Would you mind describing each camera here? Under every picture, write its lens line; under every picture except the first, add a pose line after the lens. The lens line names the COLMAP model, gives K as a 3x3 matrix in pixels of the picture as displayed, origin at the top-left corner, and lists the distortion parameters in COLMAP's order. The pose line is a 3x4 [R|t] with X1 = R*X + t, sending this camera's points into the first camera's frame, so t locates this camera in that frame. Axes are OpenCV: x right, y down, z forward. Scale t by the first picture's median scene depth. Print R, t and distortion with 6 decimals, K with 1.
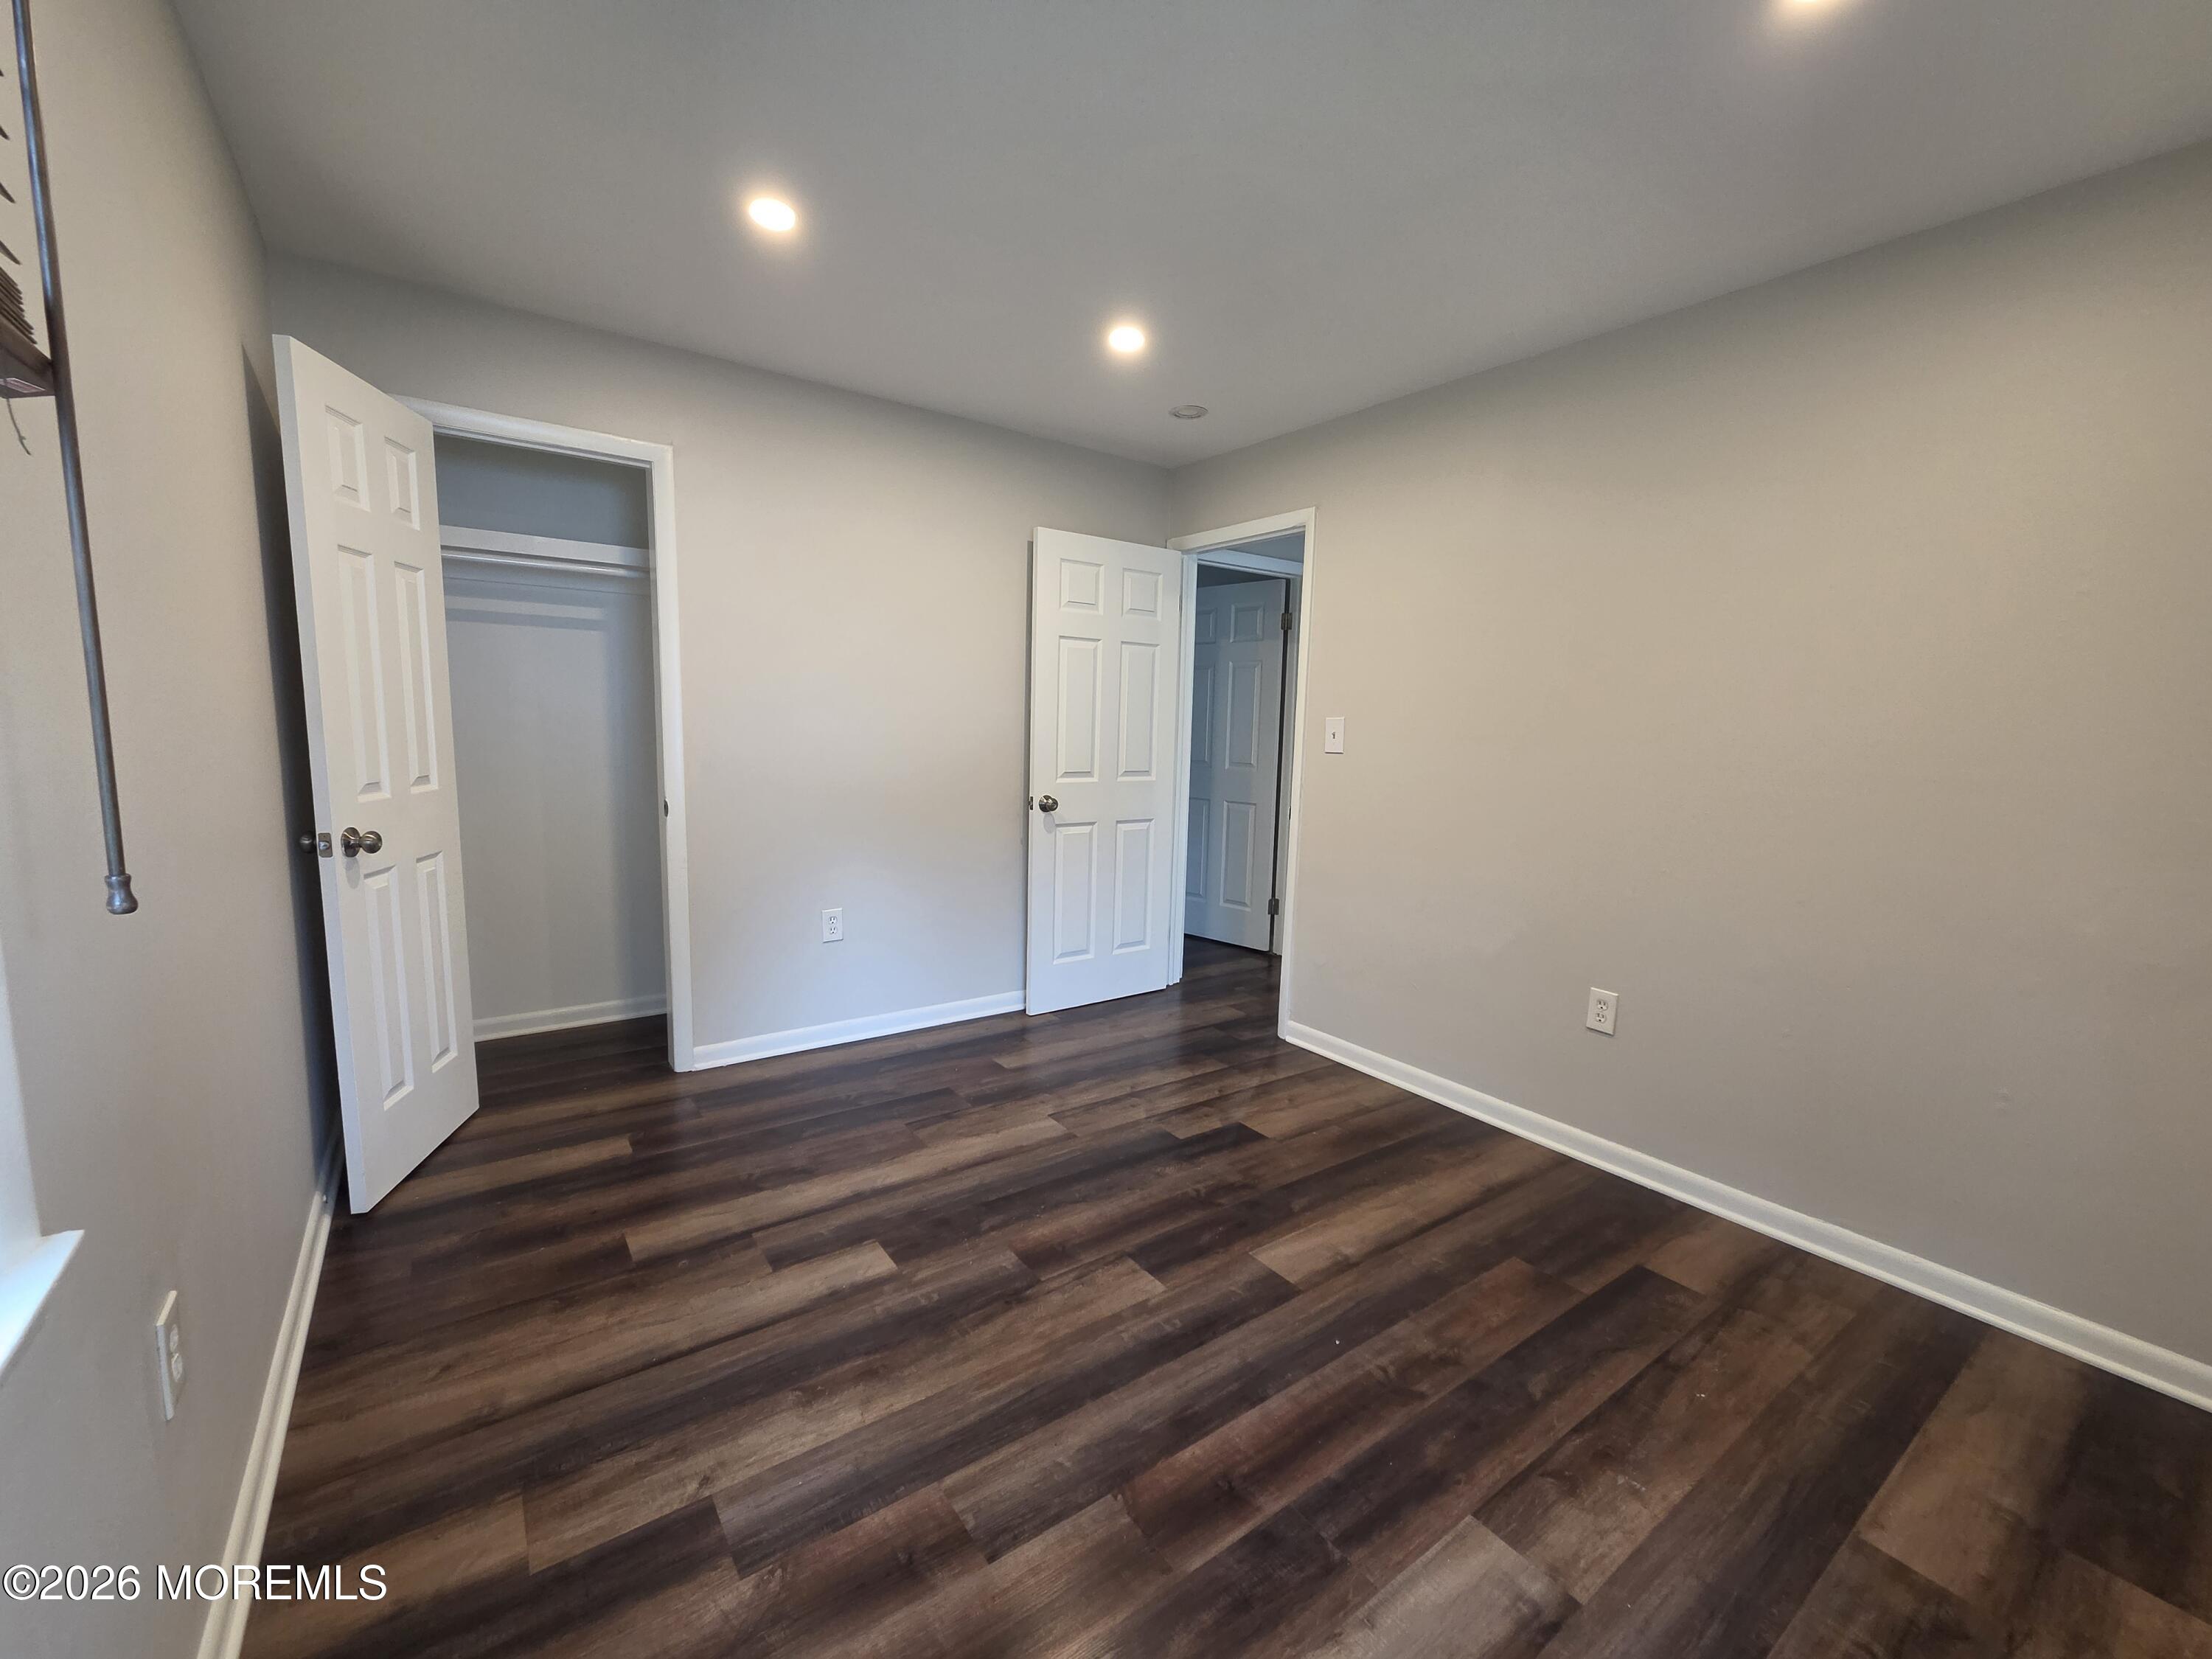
lens RADIAL K [[907.5, 0, 1106.7], [0, 907.5, 830.8], [0, 0, 1]] dist [0.001273, -0.000077]
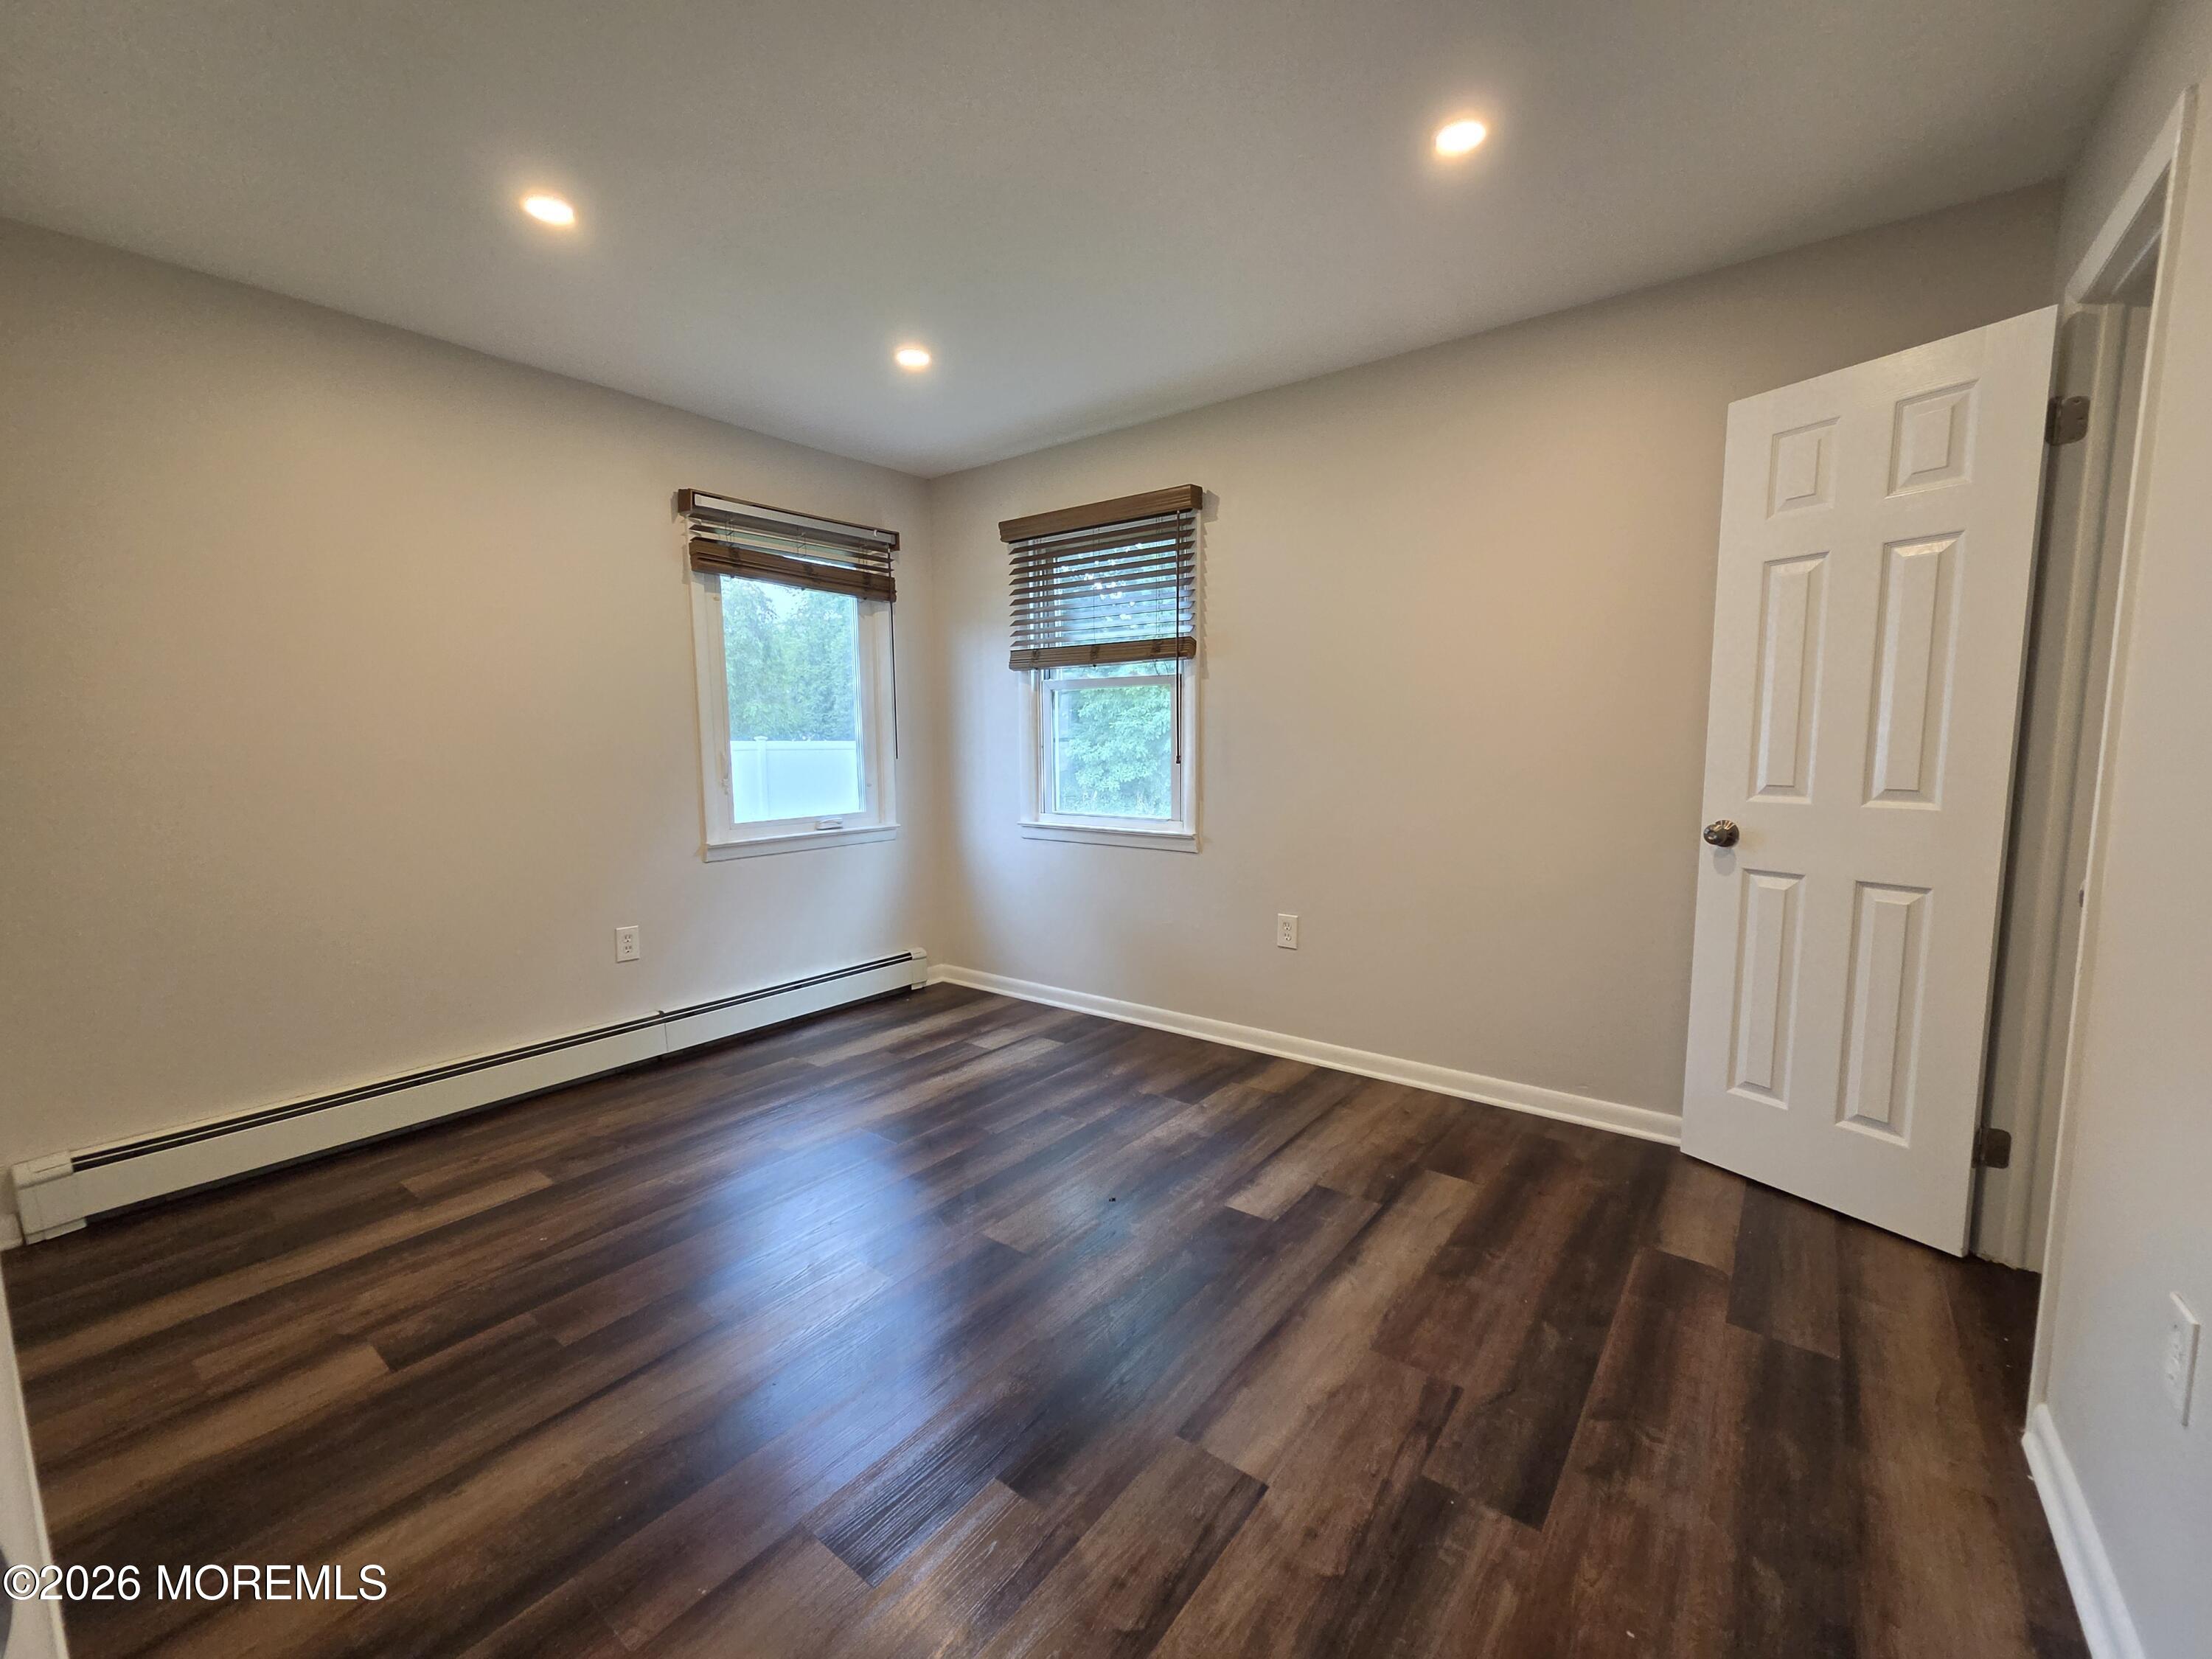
lens RADIAL K [[907.5, 0, 1106.7], [0, 907.5, 830.8], [0, 0, 1]] dist [0.001273, -0.000077]
pose [[-0.958967, 0.007970, -0.283407, 0.230053], [-0.053967, 0.976198, 0.210059, -0.200056], [0.278336, 0.216734, -0.935711, 1.985178]]
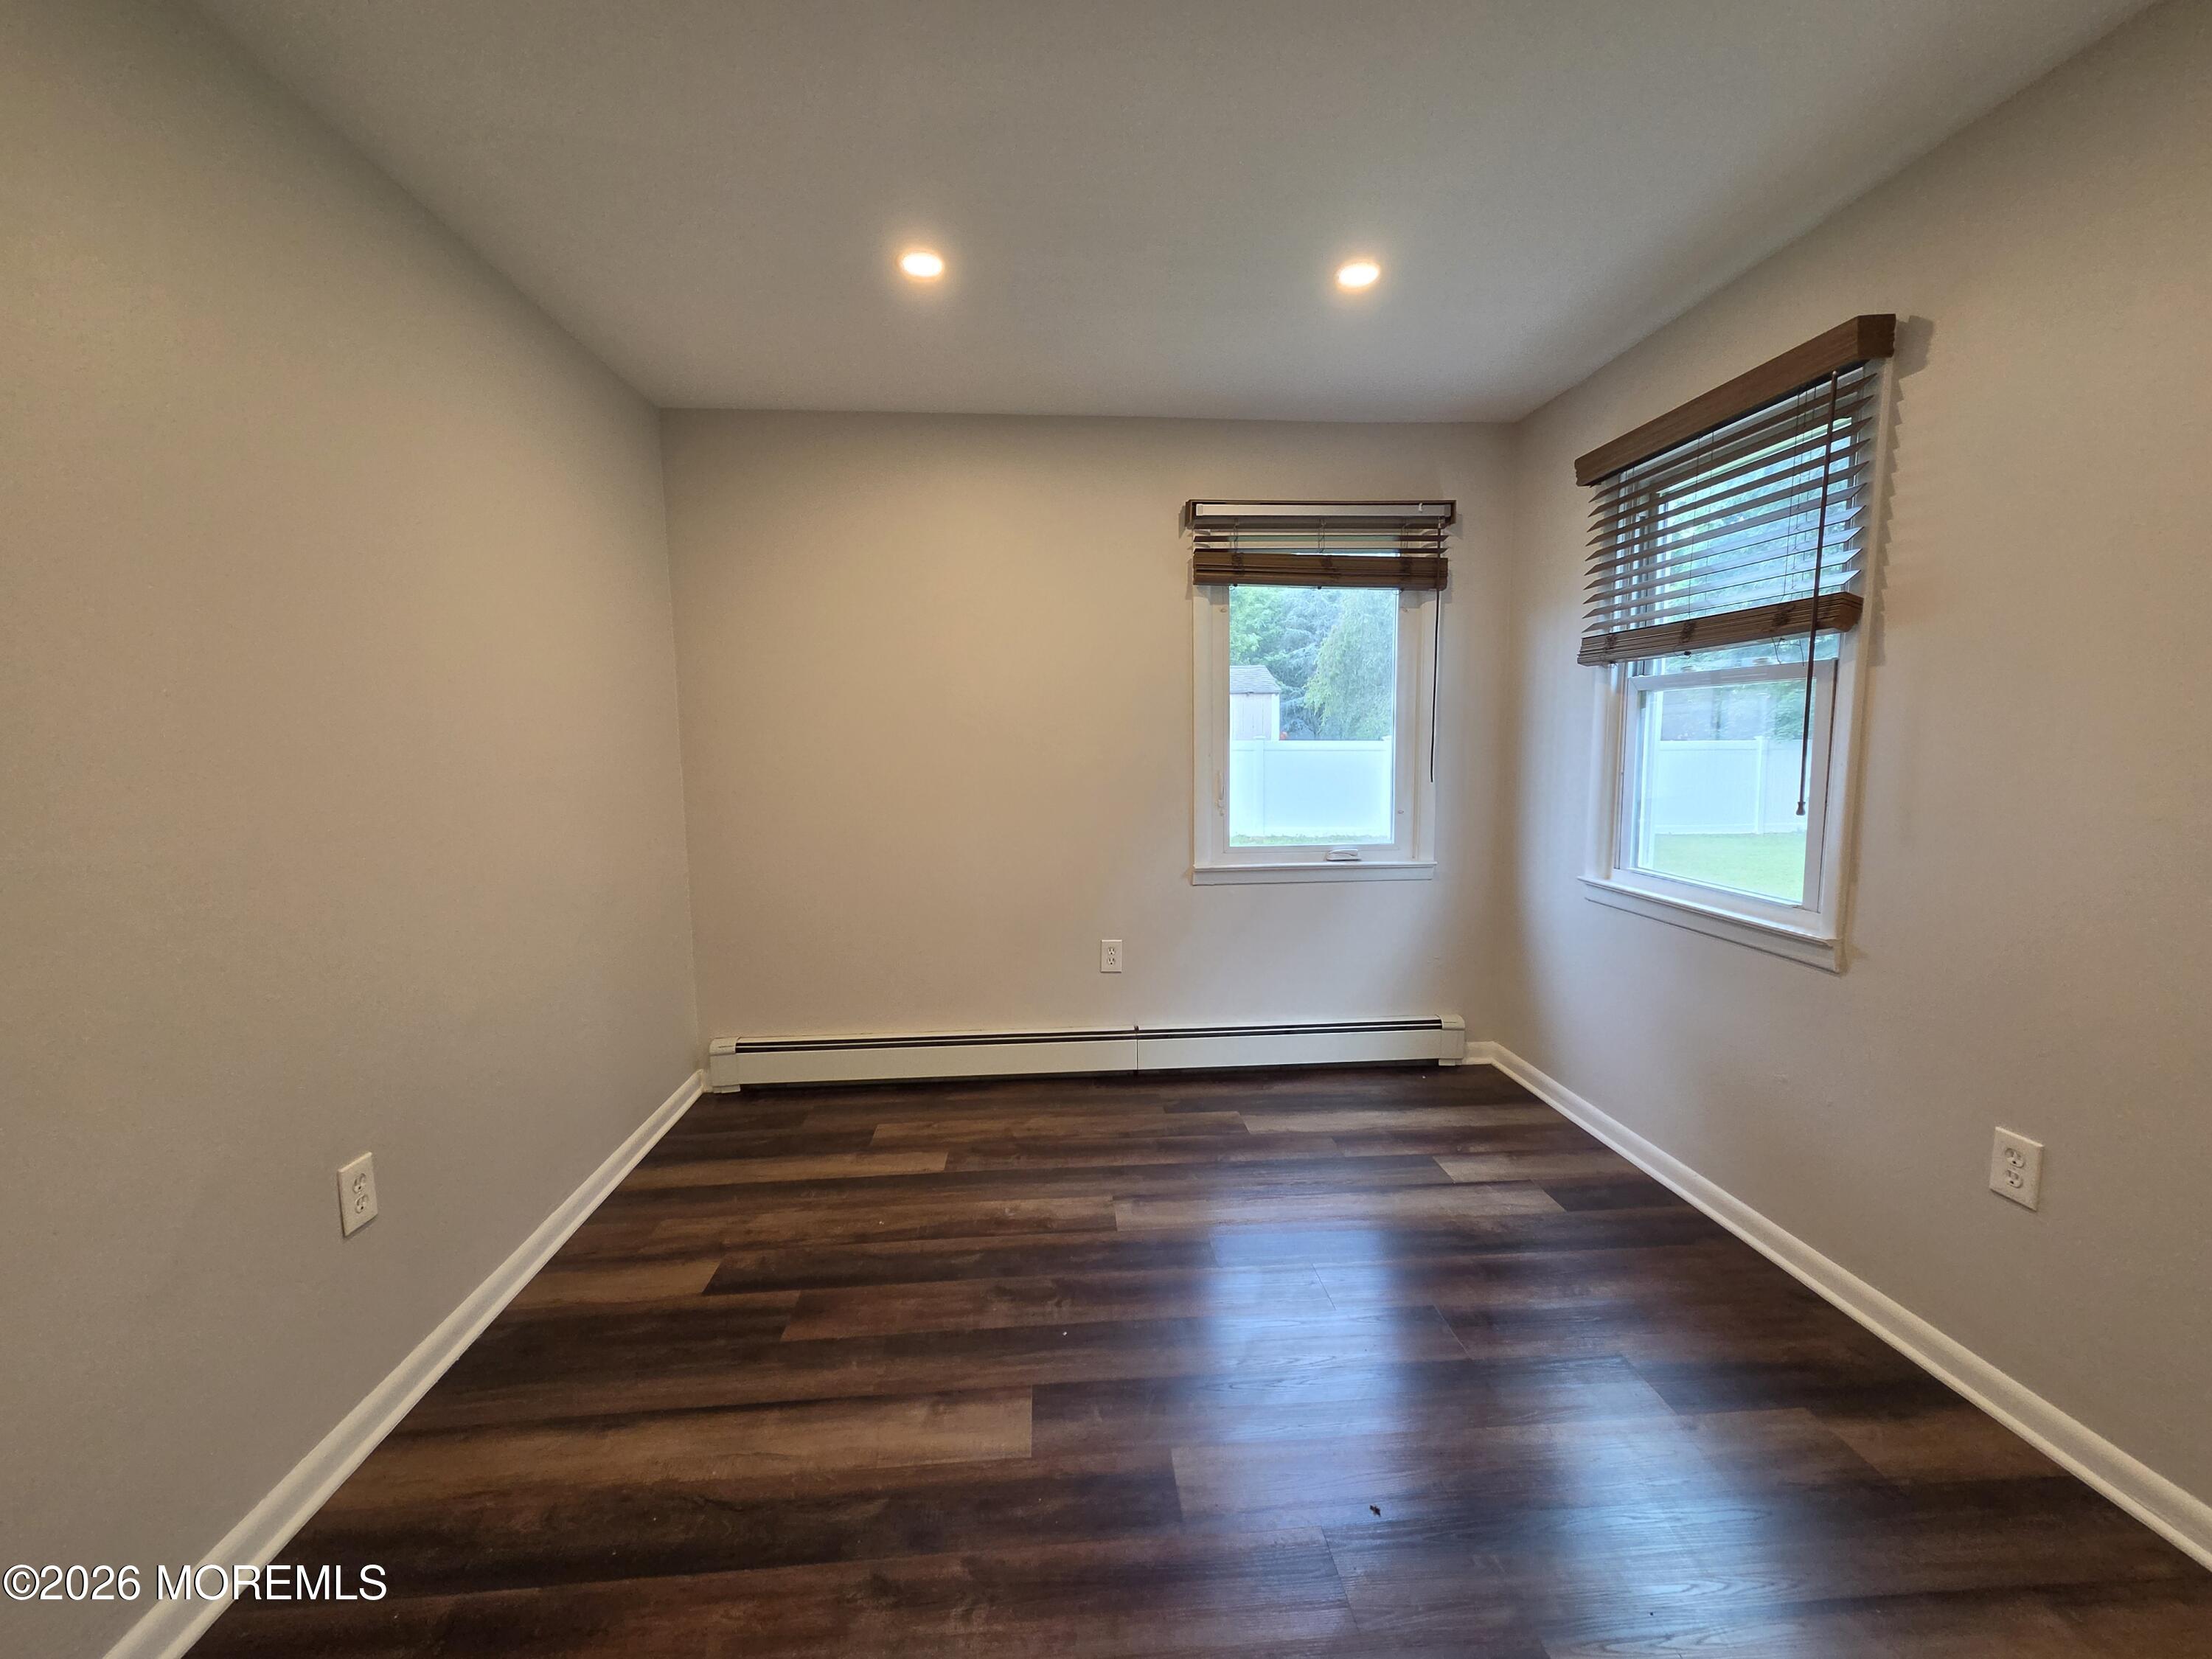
lens RADIAL K [[907.8, 0, 1106.6], [0, 907.8, 833.7], [0, 0, 1]] dist [0.003142, 0.000361]
pose [[-0.851828, -0.075109, 0.518408, -0.264881], [0.048243, 0.974212, 0.220419, -0.207275], [-0.521595, 0.212769, -0.826238, 1.608251]]
